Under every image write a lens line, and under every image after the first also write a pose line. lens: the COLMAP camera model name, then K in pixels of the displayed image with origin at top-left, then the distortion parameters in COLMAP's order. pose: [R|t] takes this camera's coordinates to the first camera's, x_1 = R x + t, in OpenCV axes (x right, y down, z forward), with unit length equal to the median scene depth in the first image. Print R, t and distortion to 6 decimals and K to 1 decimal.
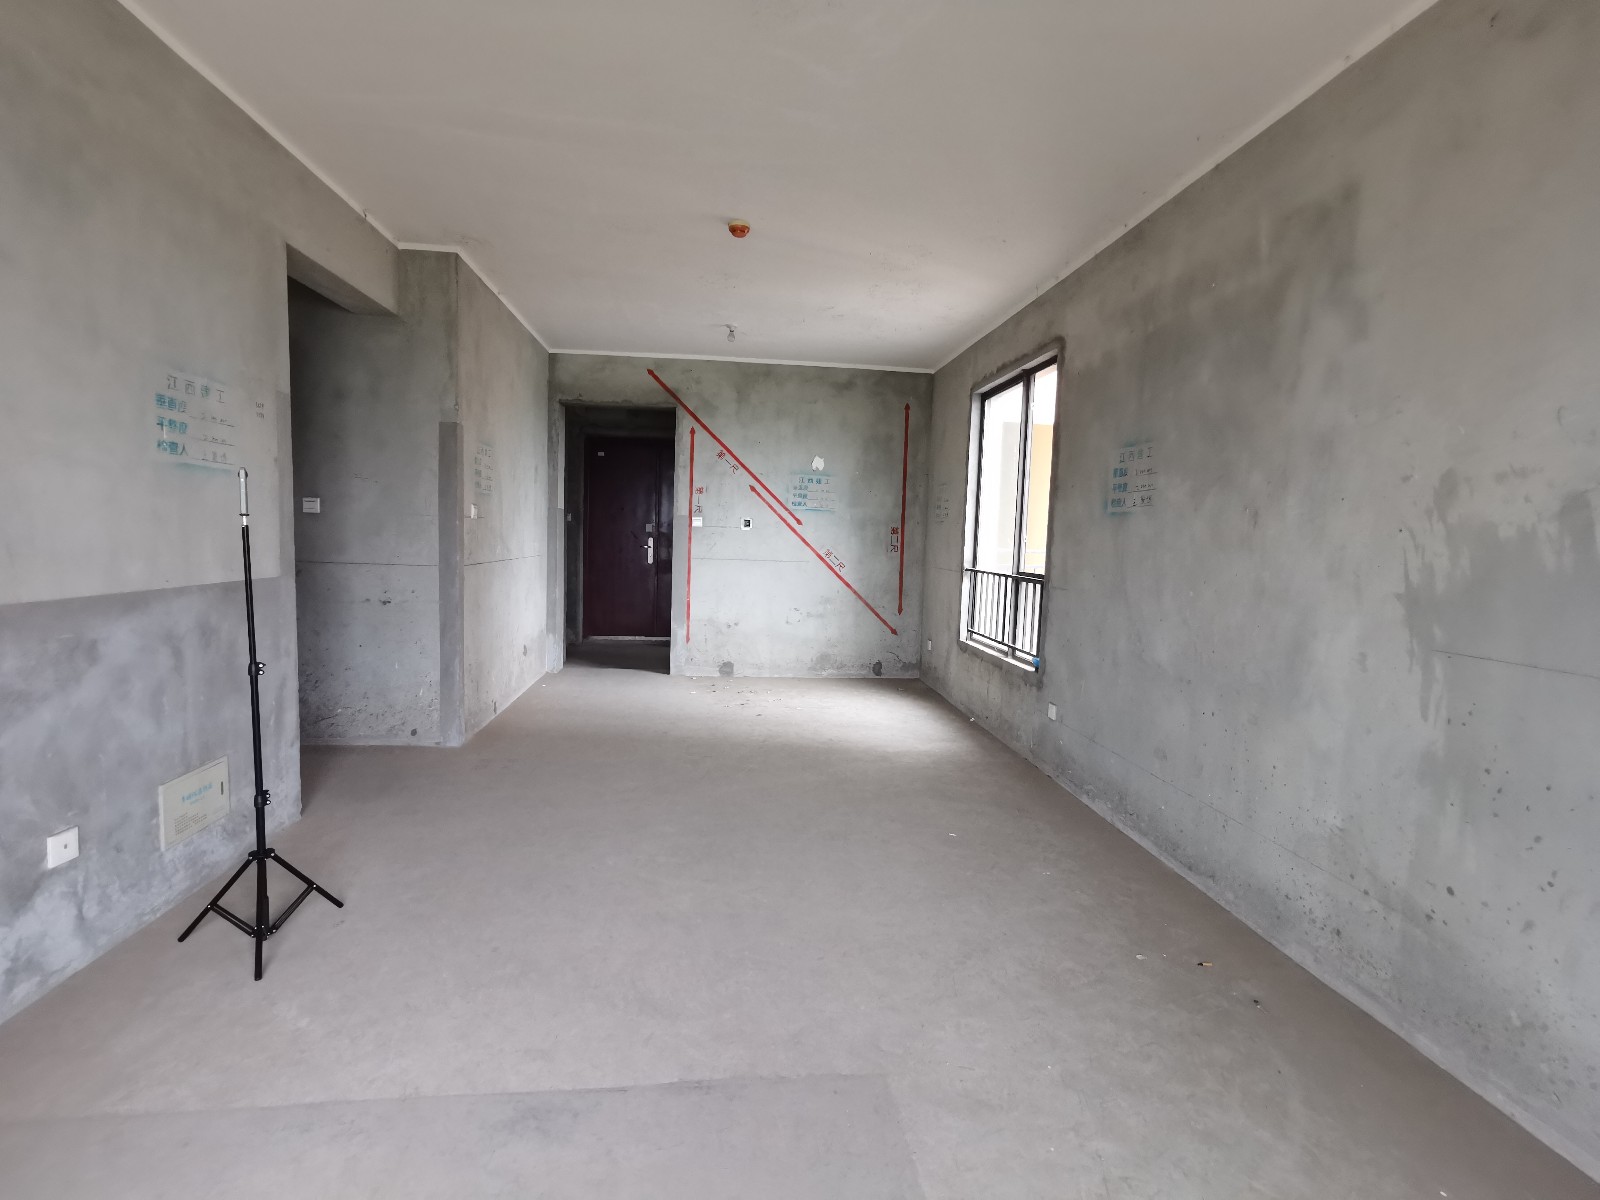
lens RADIAL K [[754.9, 0, 800.0], [0, 754.9, 600.0], [0, 0, 1]] dist [-0.000564, -0.000038]
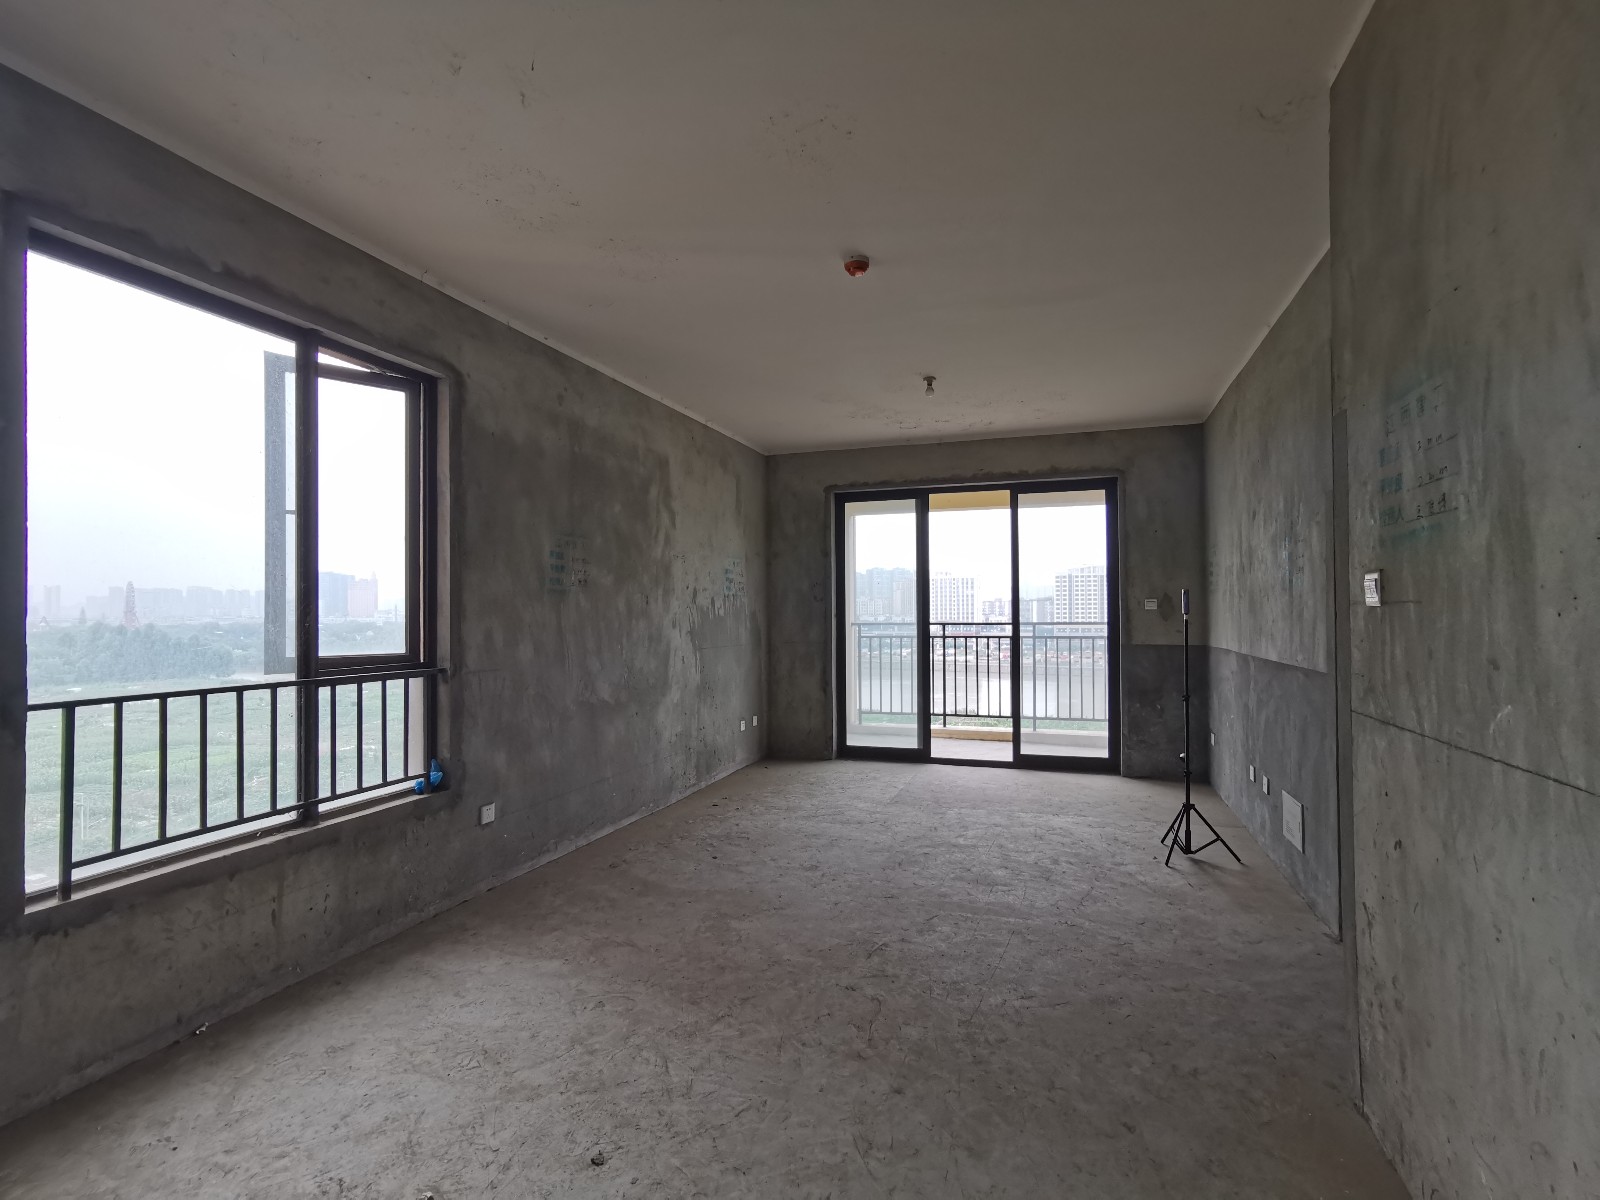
lens RADIAL K [[754.9, 0, 800.0], [0, 754.9, 600.0], [0, 0, 1]] dist [-0.000564, -0.000038]
pose [[-0.900195, -0.023116, 0.434873, -0.464901], [0.011029, 0.997060, 0.075830, -0.205622], [-0.435347, 0.073057, -0.897294, 2.099025]]
